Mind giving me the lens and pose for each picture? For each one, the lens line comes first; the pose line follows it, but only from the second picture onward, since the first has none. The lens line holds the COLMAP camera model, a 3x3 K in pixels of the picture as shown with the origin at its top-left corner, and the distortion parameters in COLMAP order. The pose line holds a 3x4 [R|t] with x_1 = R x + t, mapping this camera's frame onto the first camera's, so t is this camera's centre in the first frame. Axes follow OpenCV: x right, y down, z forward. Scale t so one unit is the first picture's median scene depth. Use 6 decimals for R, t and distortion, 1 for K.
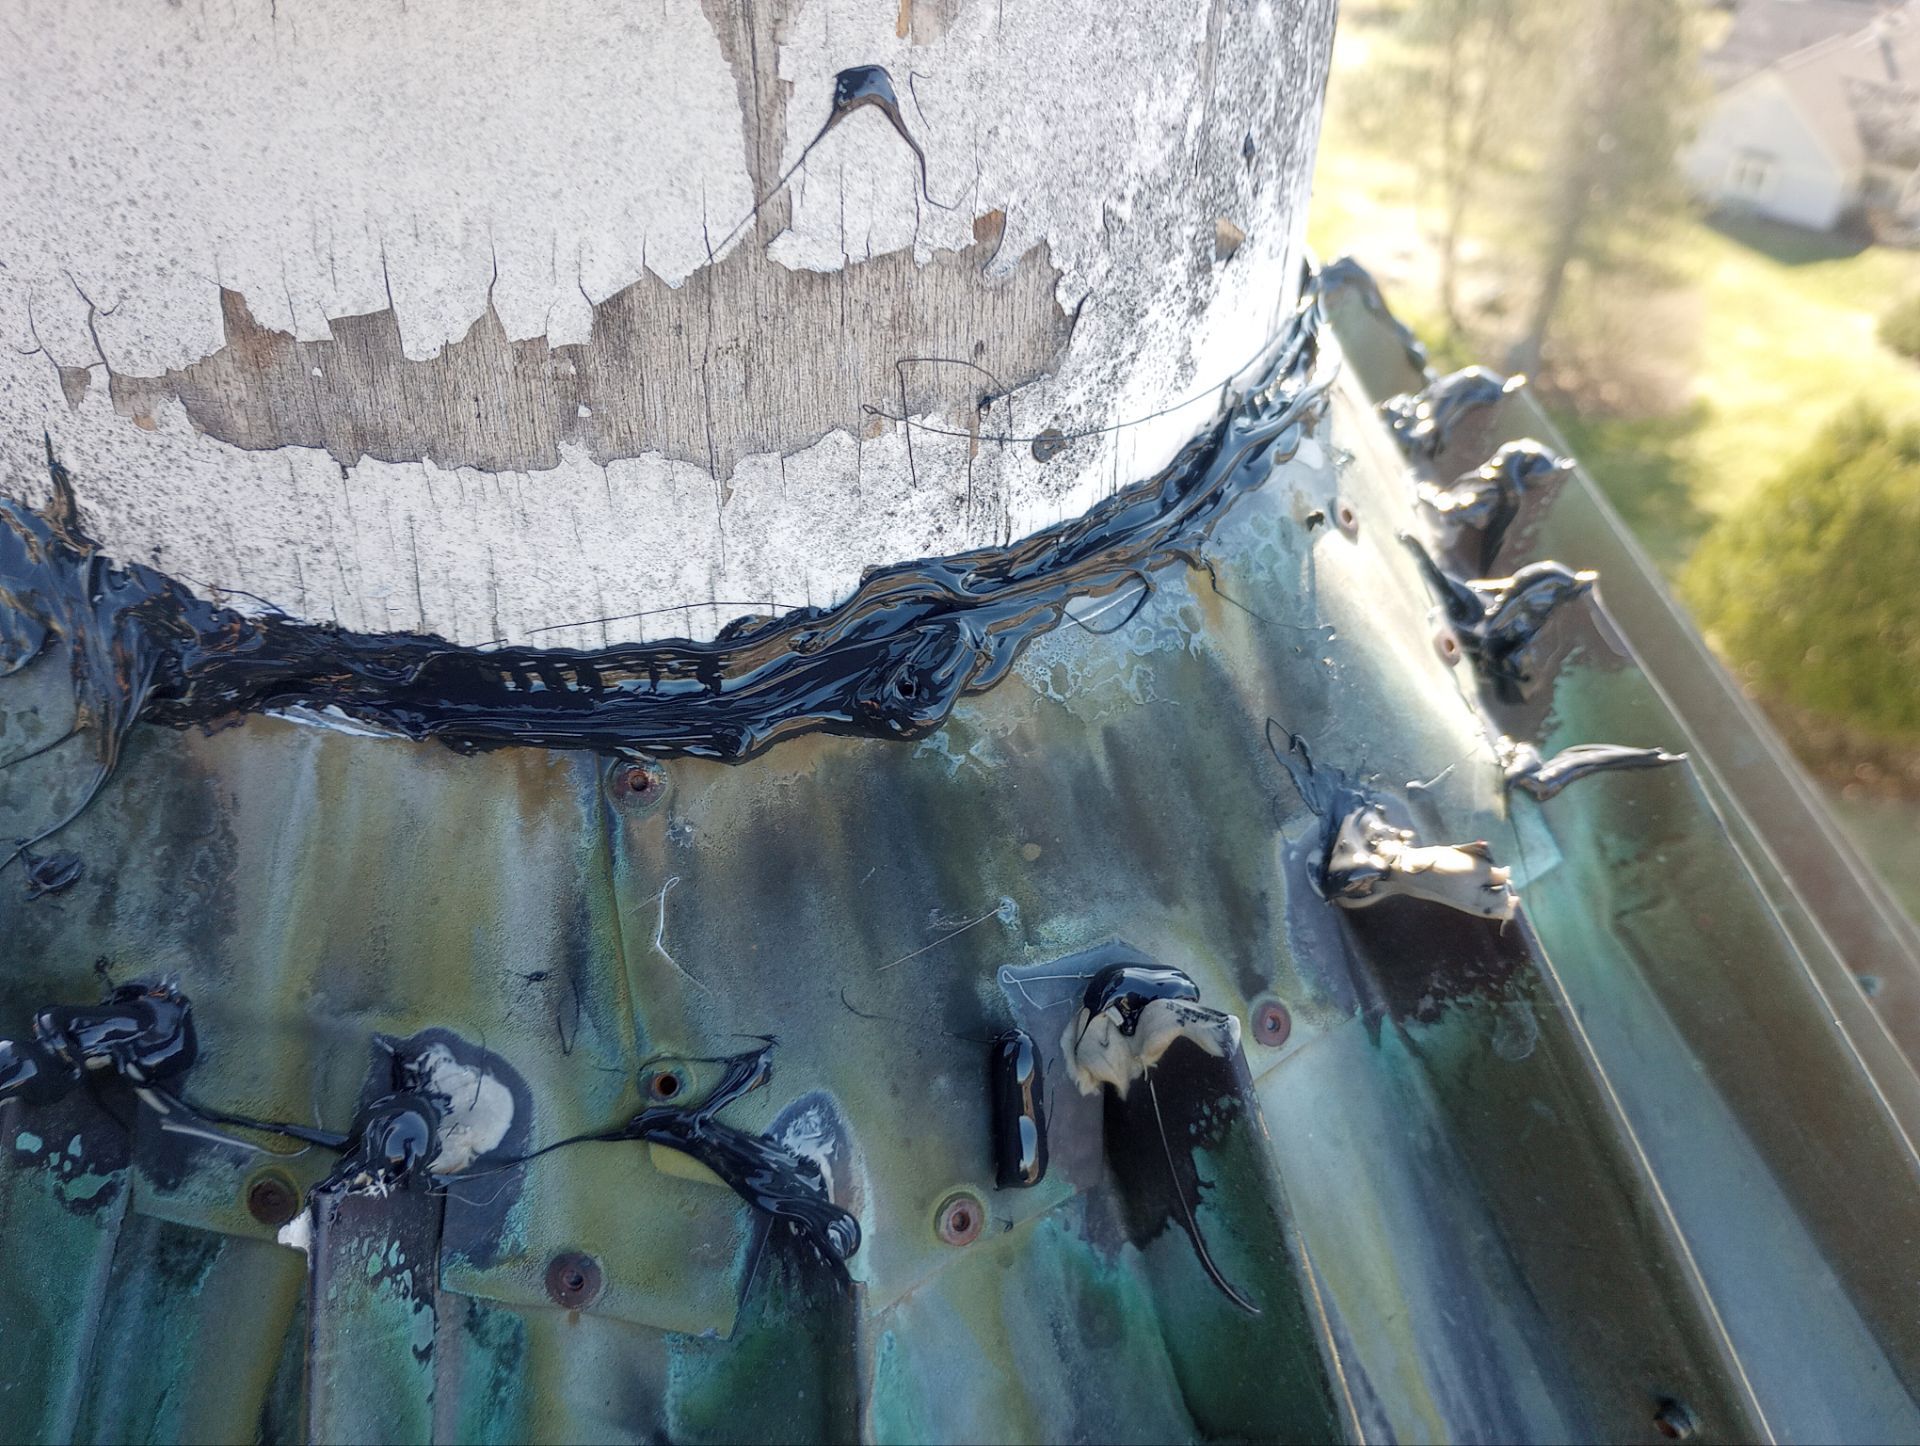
lens RADIAL K [[1660.1, 0, 938.1], [0, 1660.1, 722.9], [0, 0, 1]] dist [0.041440, -0.094541]
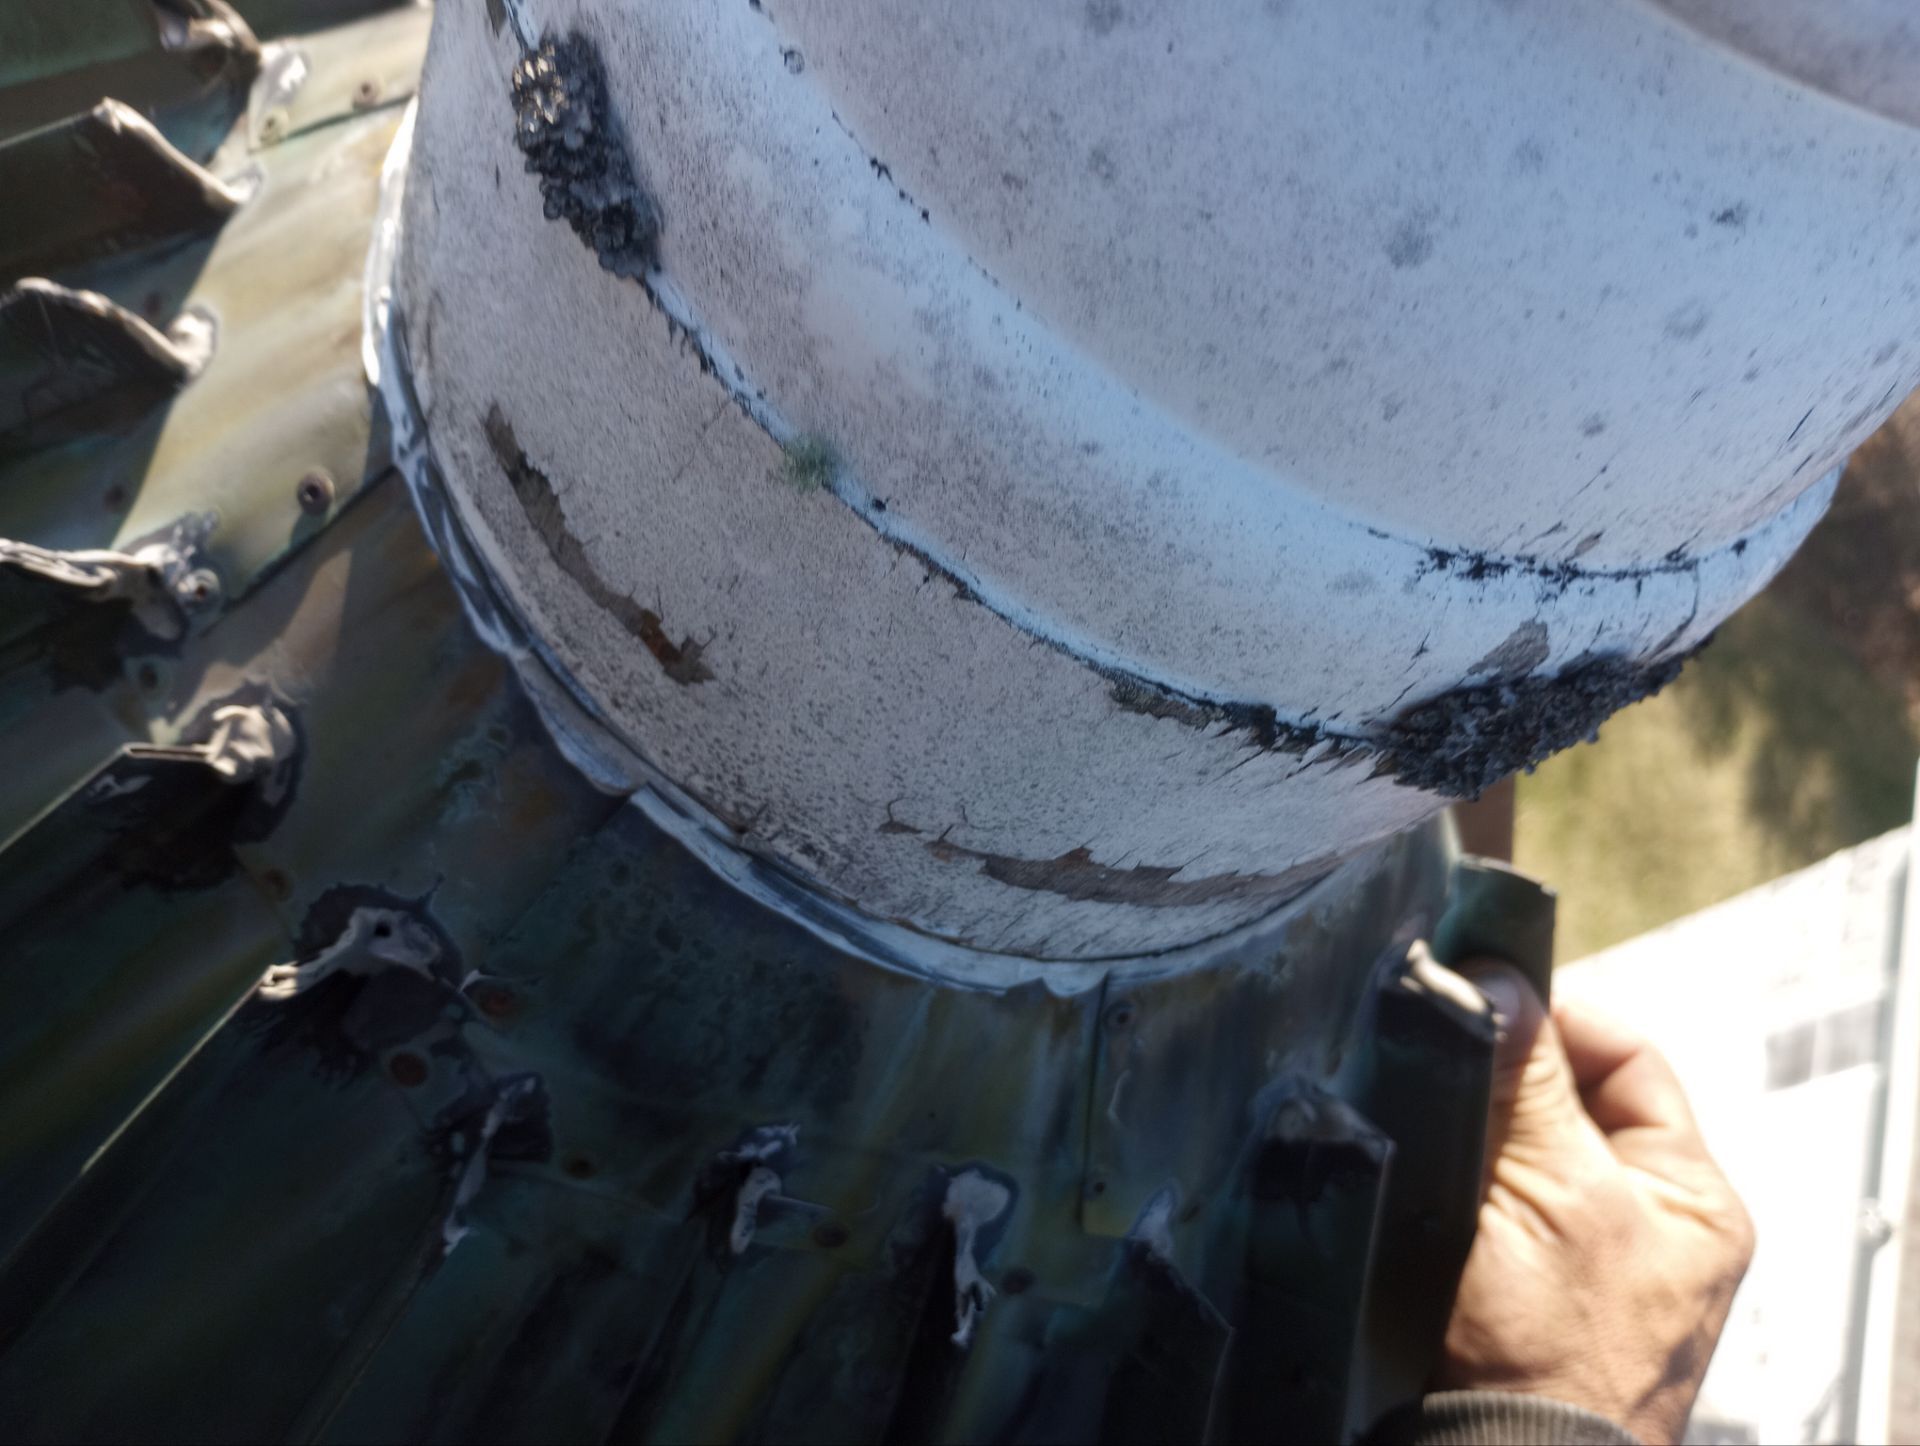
lens RADIAL K [[1685.1, 0, 960.0], [0, 1685.1, 723.0], [0, 0, 1]] dist [0.021382, -0.010356]
pose [[0.890517, 0.070388, 0.449471, -1.034069], [-0.286422, 0.854330, 0.433685, -0.827978], [-0.353470, -0.514943, 0.780956, -0.006750]]
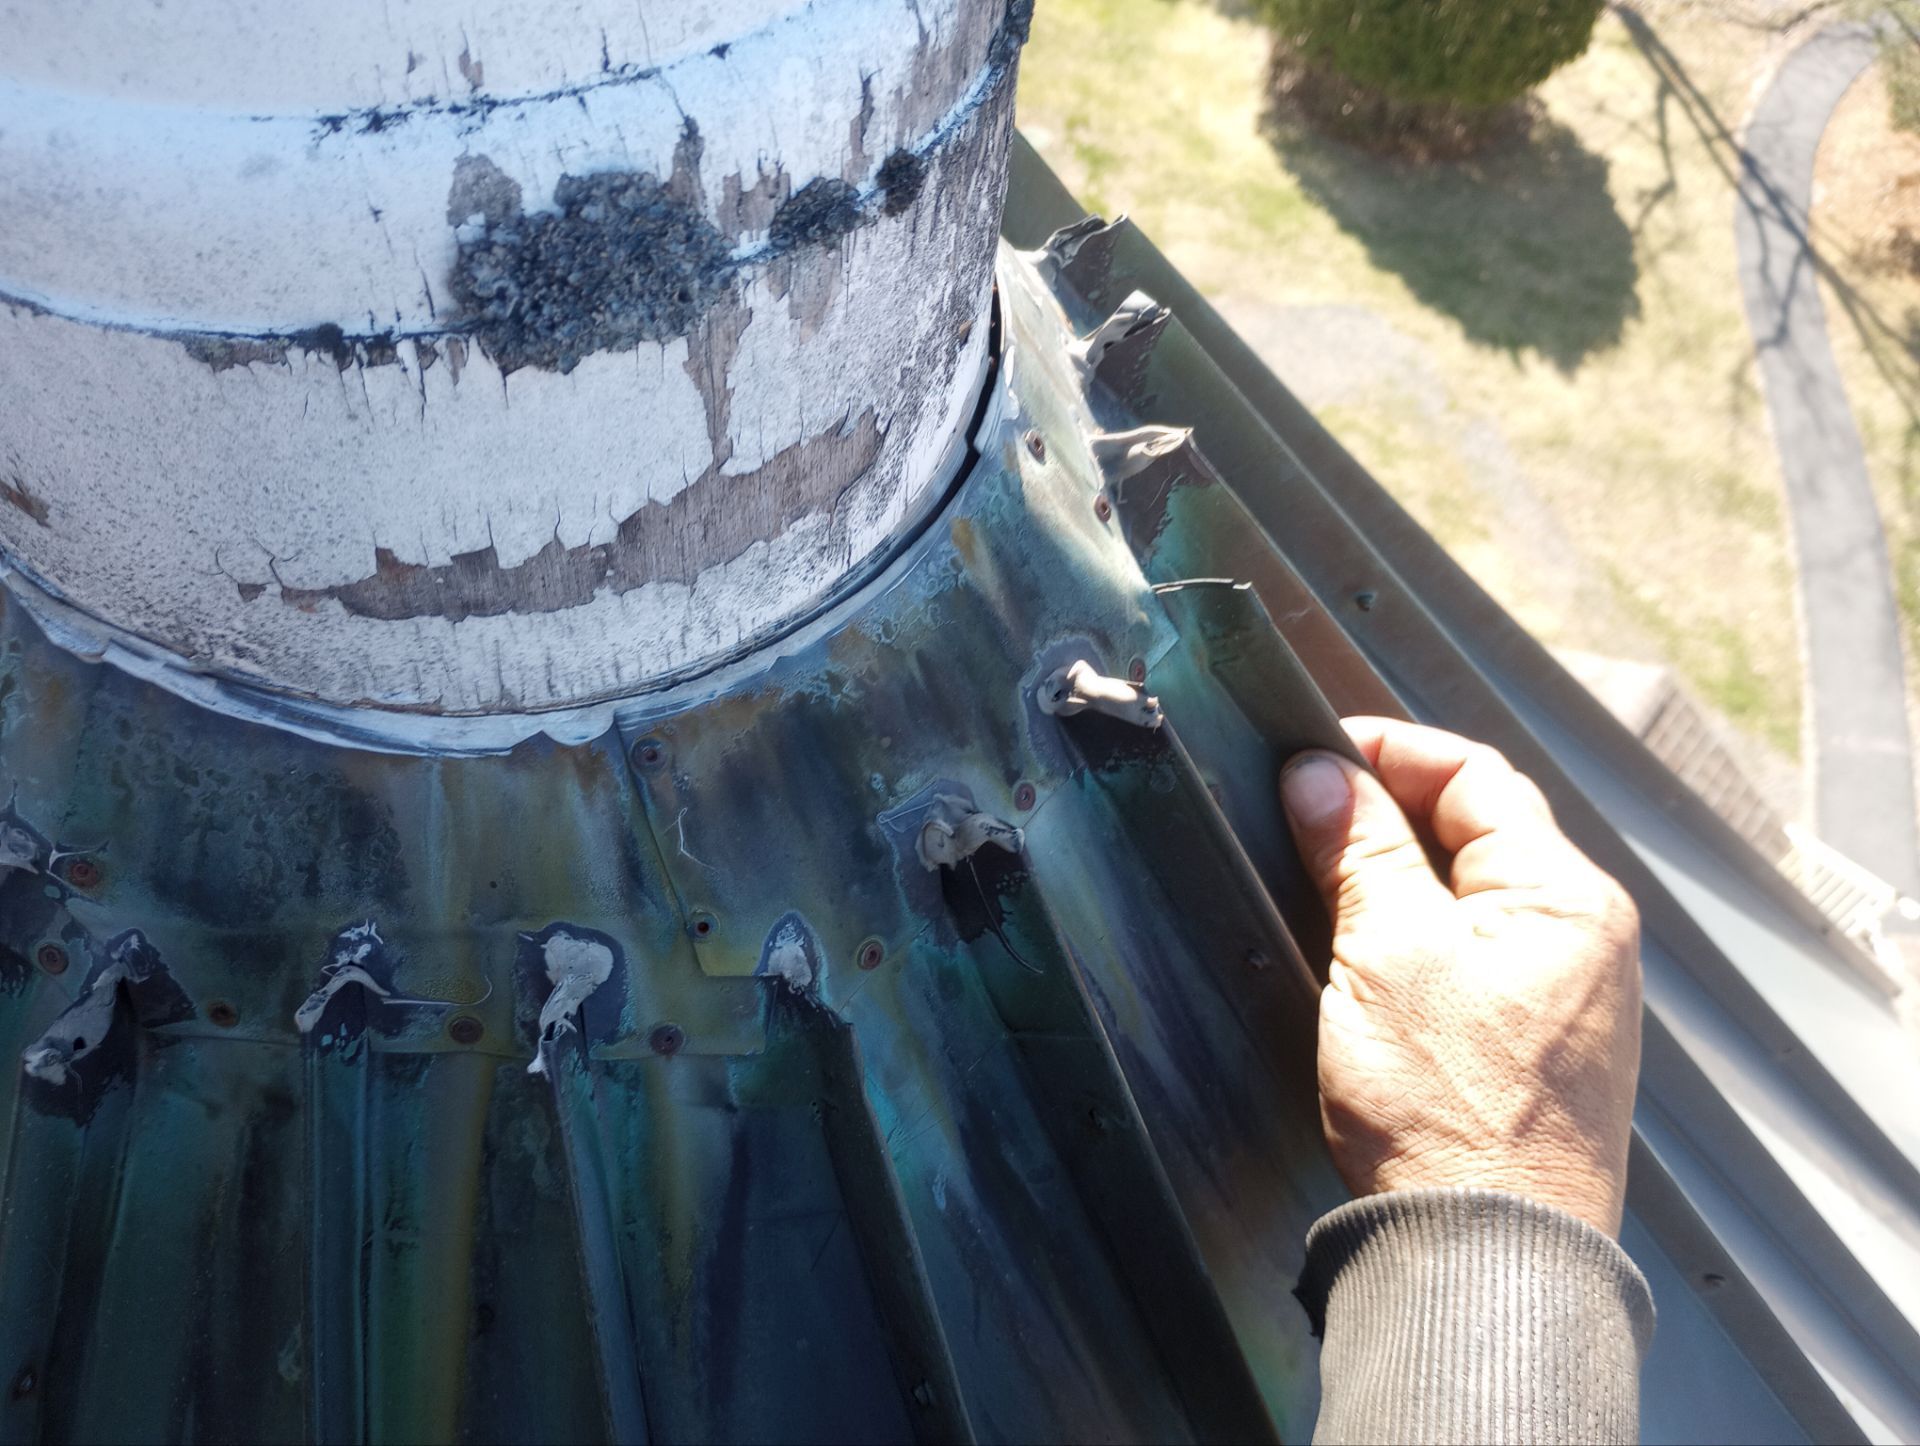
lens RADIAL K [[1685.1, 0, 960.0], [0, 1685.1, 723.0], [0, 0, 1]] dist [0.021382, -0.010356]
pose [[0.960847, -0.167345, 0.220835, -0.251335], [0.082677, 0.933864, 0.347939, -0.543318], [-0.264456, -0.316058, 0.911137, -0.558931]]
